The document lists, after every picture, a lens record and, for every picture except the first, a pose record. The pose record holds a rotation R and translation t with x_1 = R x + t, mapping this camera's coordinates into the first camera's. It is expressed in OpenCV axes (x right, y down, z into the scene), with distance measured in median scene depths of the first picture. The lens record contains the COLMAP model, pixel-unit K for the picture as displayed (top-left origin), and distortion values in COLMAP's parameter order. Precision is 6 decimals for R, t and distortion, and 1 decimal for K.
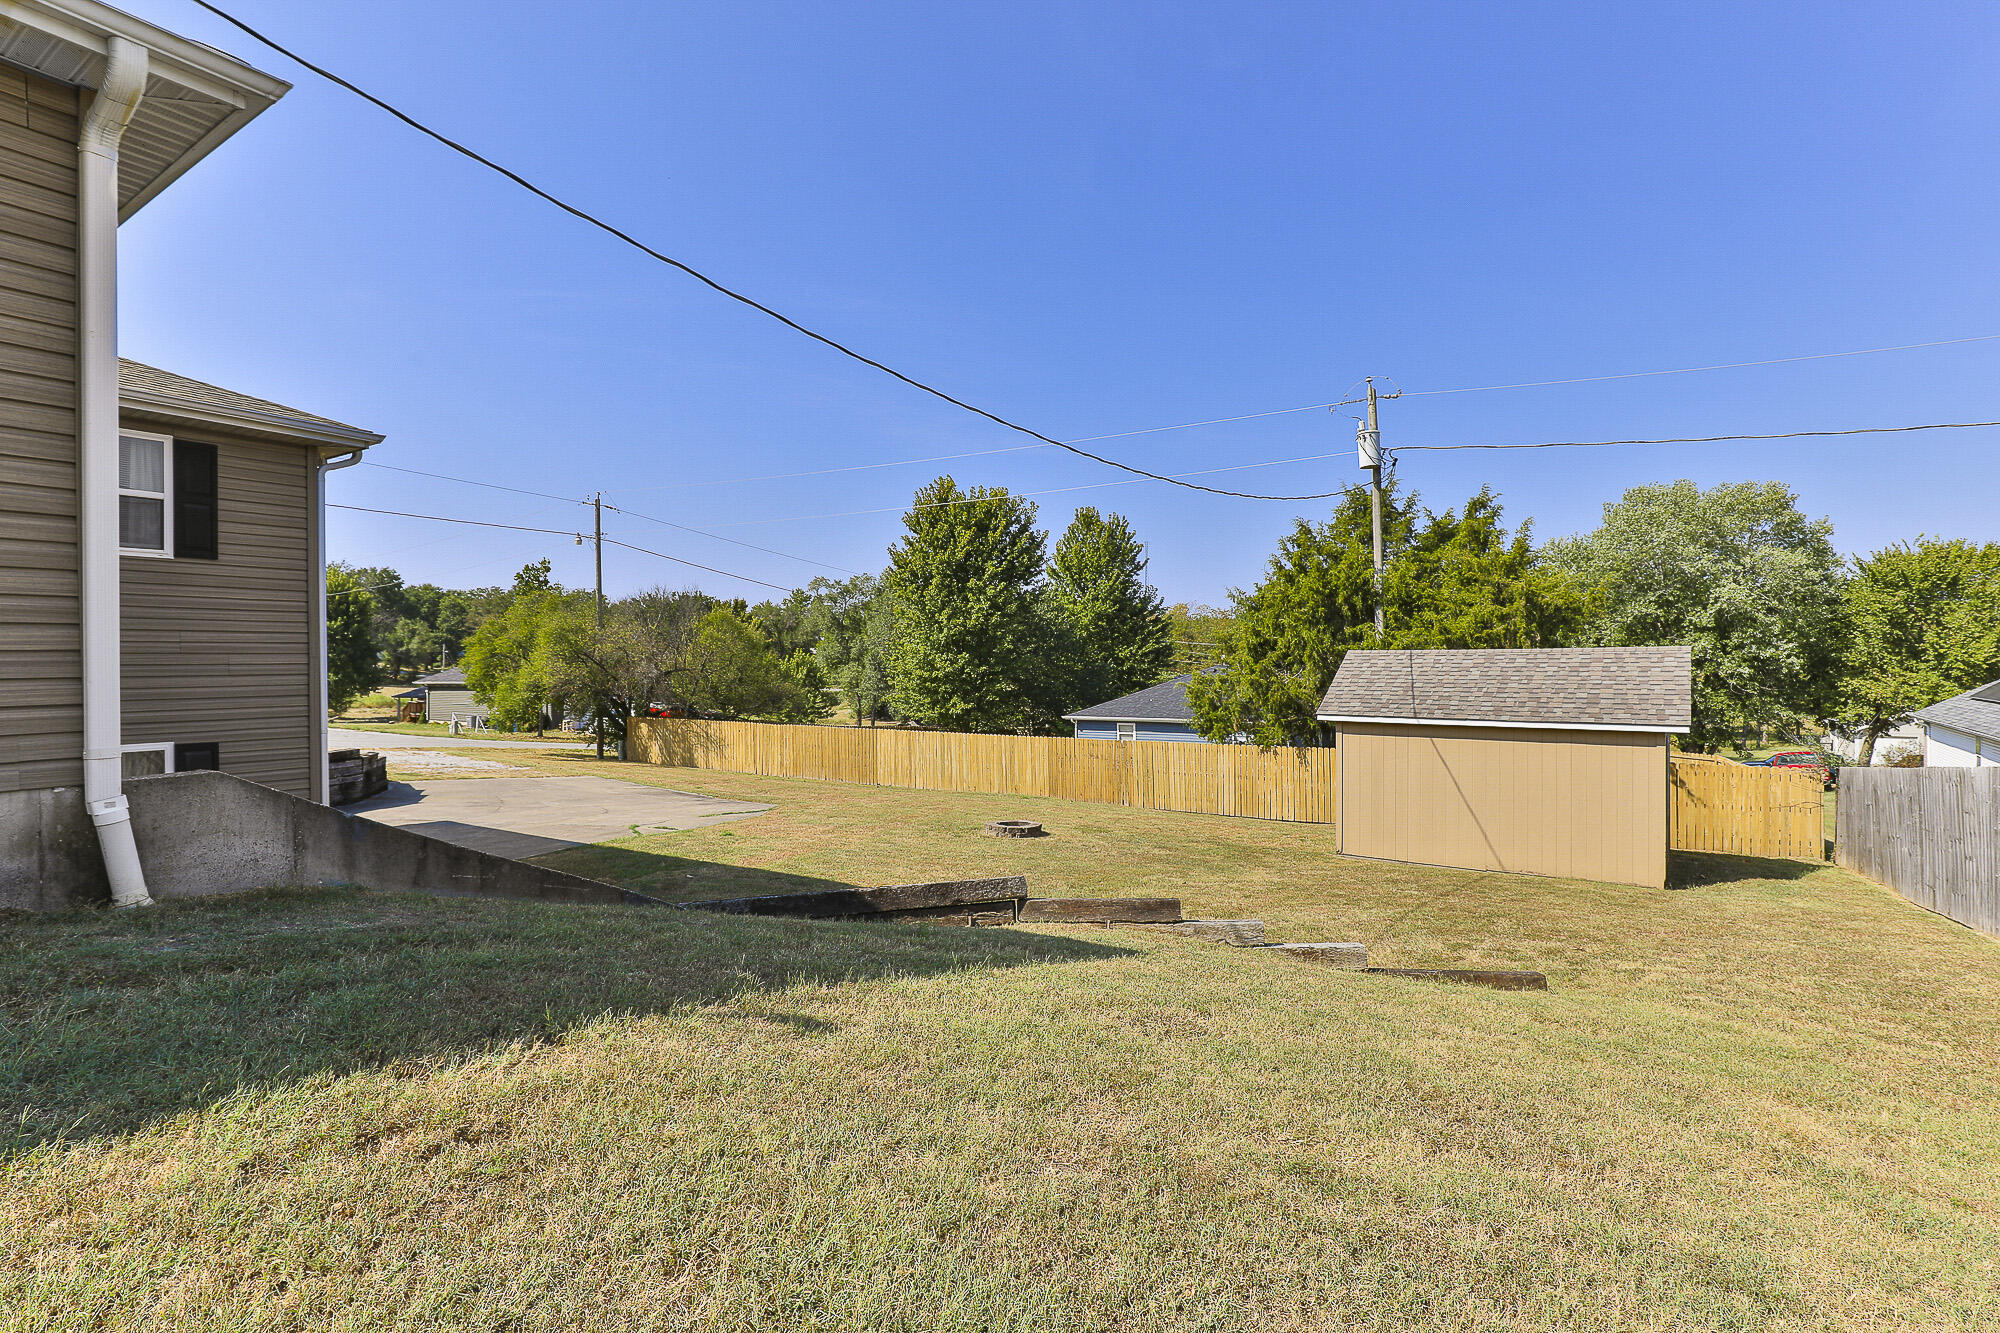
lens RADIAL K [[998.9, 0, 992.1], [0, 998.9, 665.4], [0, 0, 1]] dist [-0.023495, 0.007325]
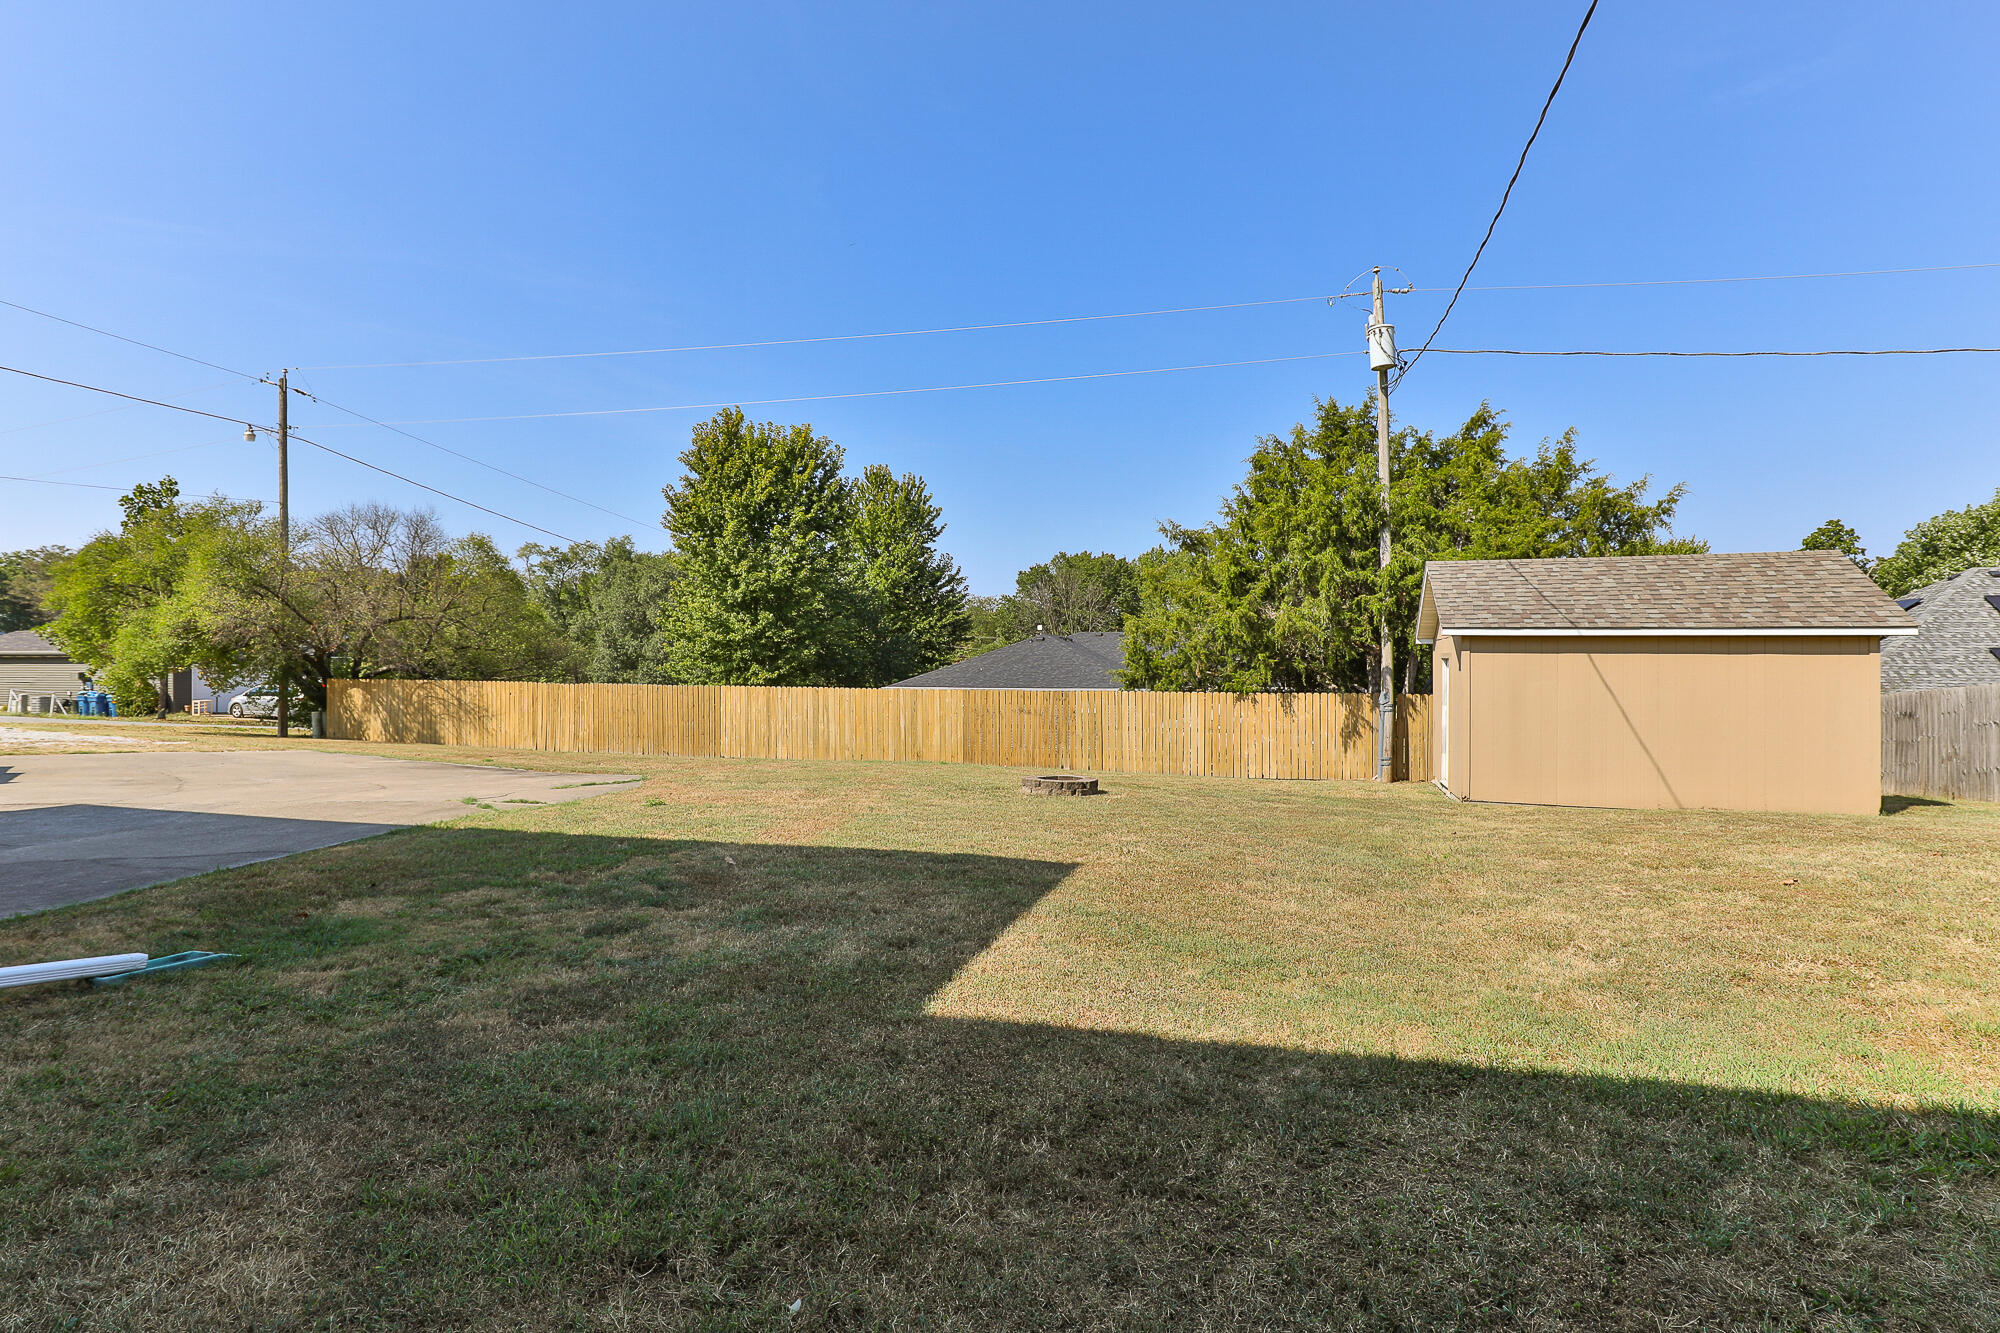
lens RADIAL K [[998.9, 0, 995.5], [0, 998.9, 670.6], [0, 0, 1]] dist [-0.023495, 0.007325]
pose [[0.953716, 0.007076, 0.300626, -0.096055], [-0.008524, 0.999958, 0.003505, 0.031537], [-0.300589, -0.005906, 0.953736, 0.131173]]
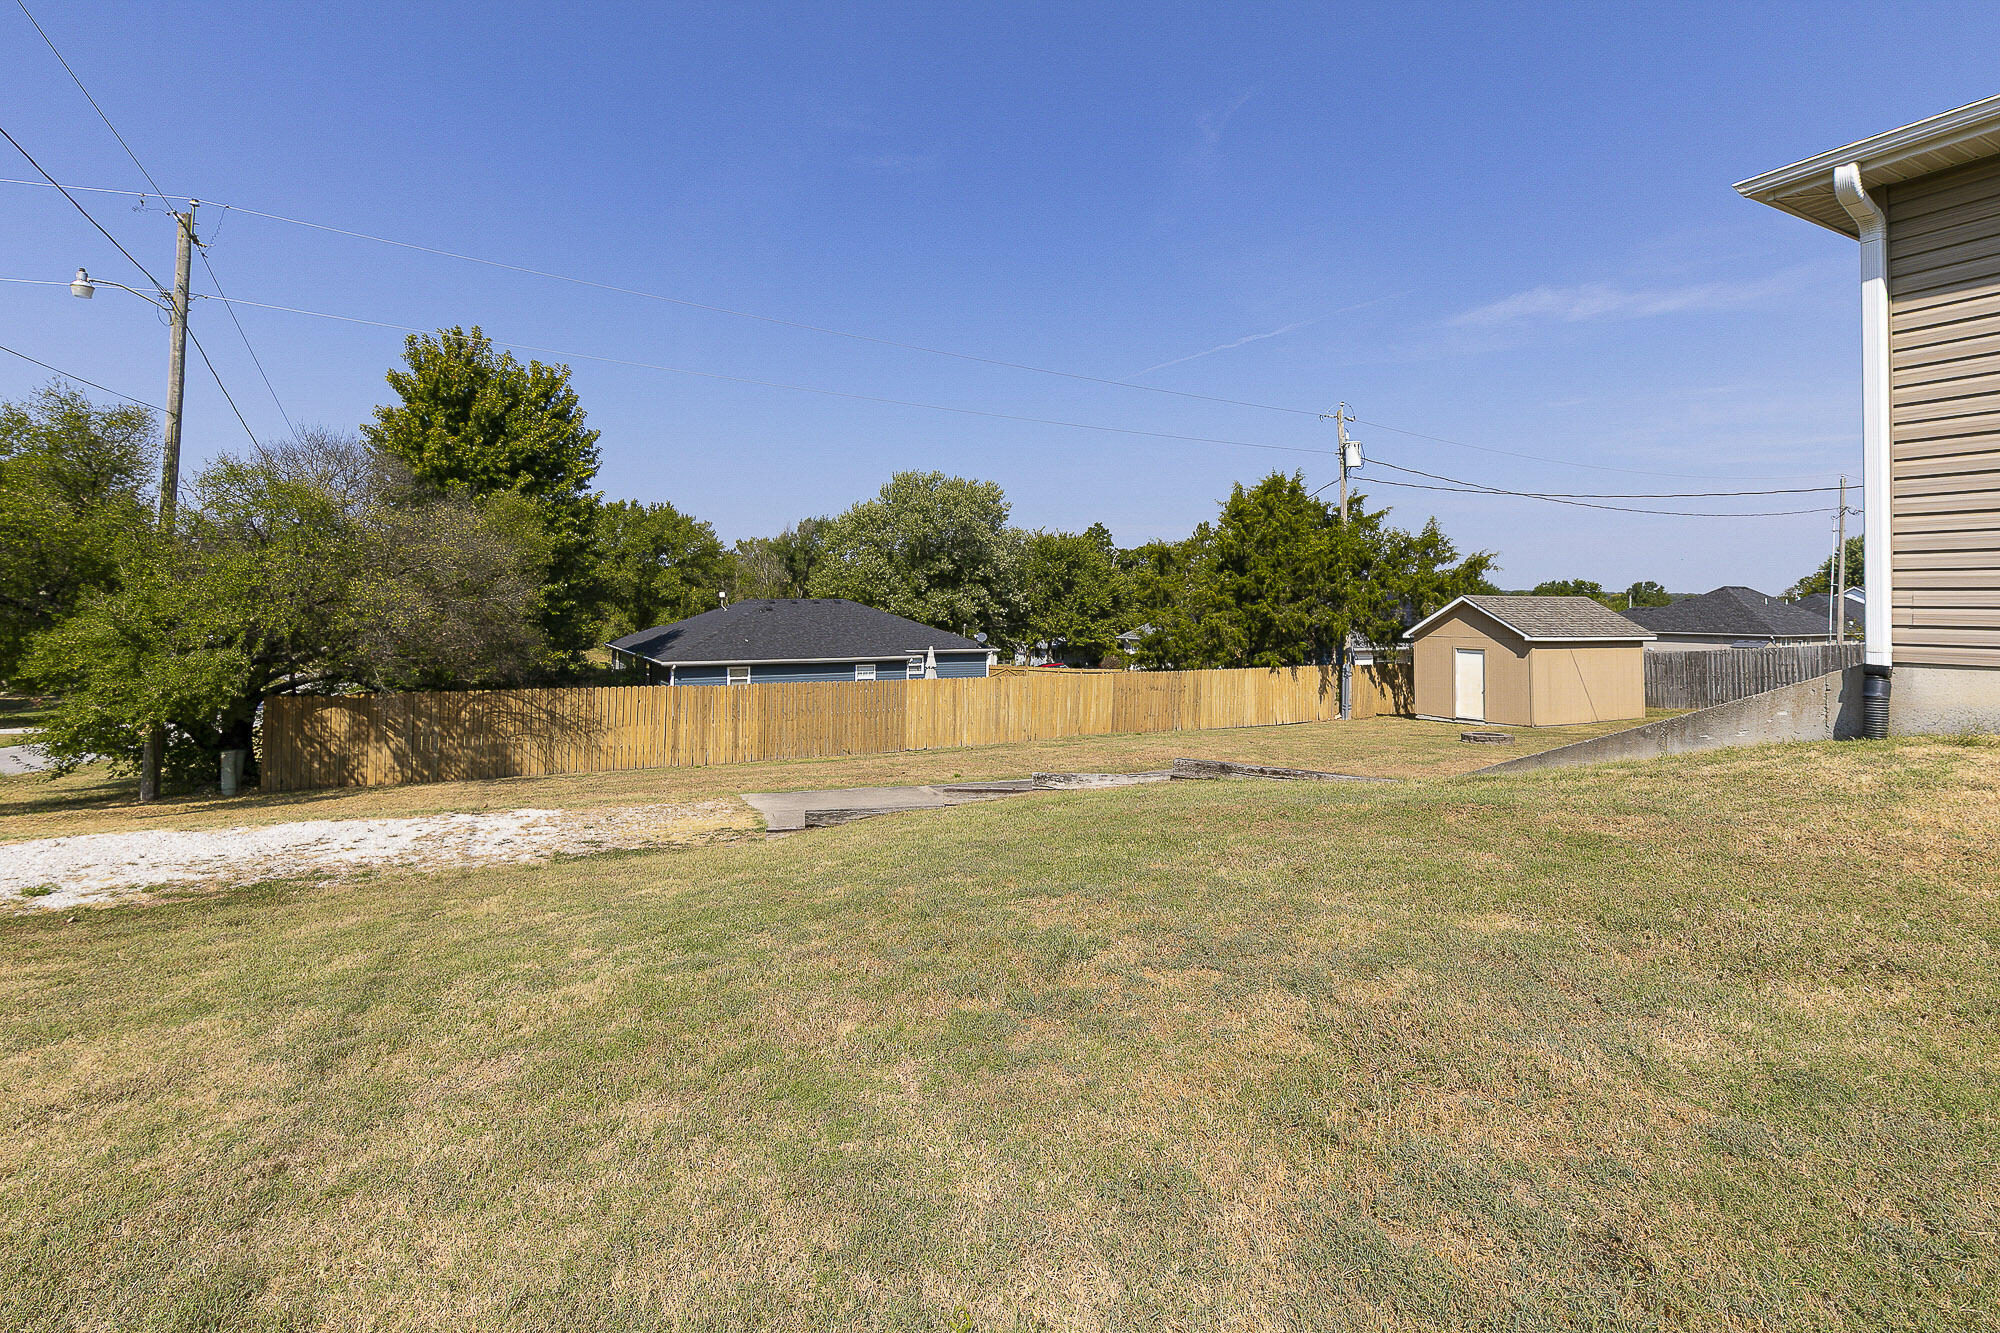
lens RADIAL K [[925.2, 0, 1006.6], [0, 925.2, 586.9], [0, 0, 1]] dist [-0.003881, -0.000256]
pose [[0.461297, 0.028394, 0.886791, -0.482113], [-0.007563, 0.999577, -0.028071, 0.007453], [-0.887213, 0.006242, 0.461317, 0.396279]]
